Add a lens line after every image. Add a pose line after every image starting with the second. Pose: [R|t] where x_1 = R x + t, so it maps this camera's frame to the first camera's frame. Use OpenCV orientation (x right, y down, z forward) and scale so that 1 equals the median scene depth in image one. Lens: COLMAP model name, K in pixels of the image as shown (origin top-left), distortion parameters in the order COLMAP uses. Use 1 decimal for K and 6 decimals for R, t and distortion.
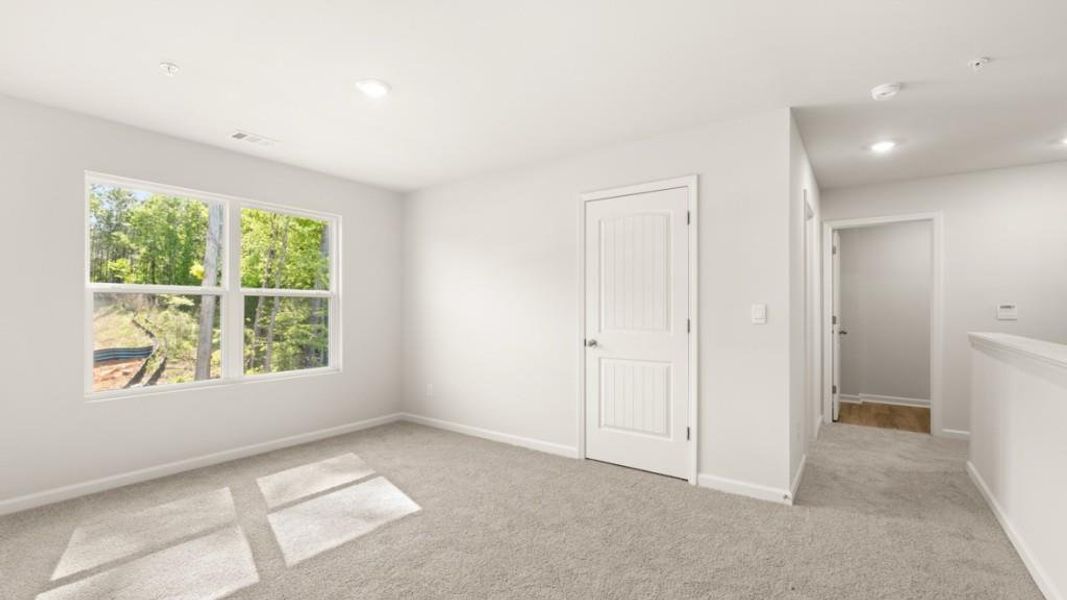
lens RADIAL K [[460.8, 0, 531.0], [0, 460.8, 305.5], [0, 0, 1]] dist [-0.000953, -0.000124]
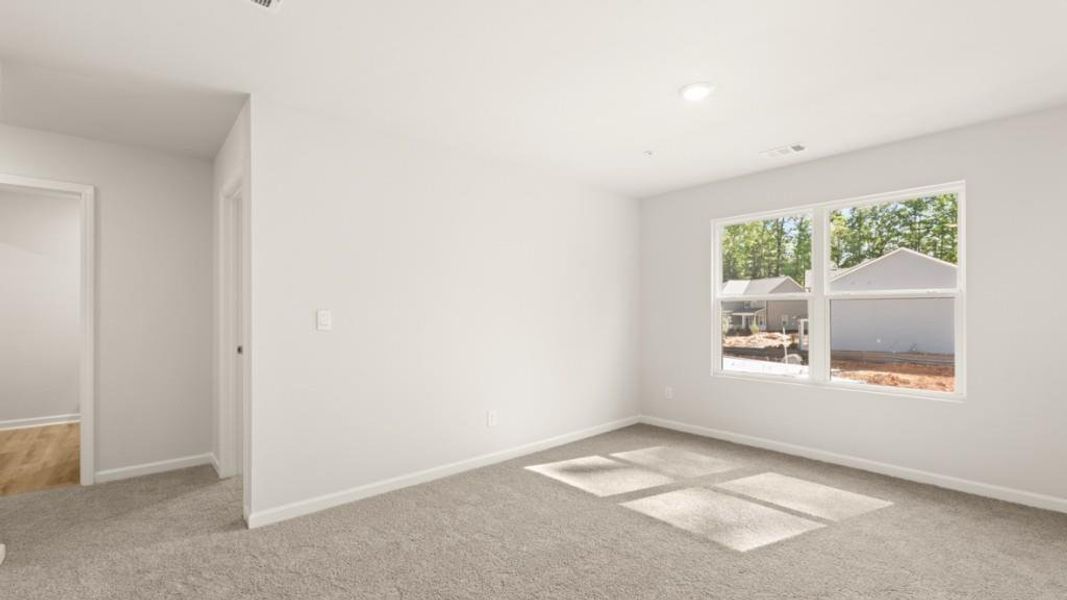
lens RADIAL K [[460.8, 0, 531.0], [0, 460.8, 305.5], [0, 0, 1]] dist [-0.000953, -0.000124]
pose [[-0.218960, -0.013773, -0.975637, 0.564979], [0.009549, 0.999822, -0.016257, 0.002175], [0.975687, -0.012876, -0.218790, 0.688434]]
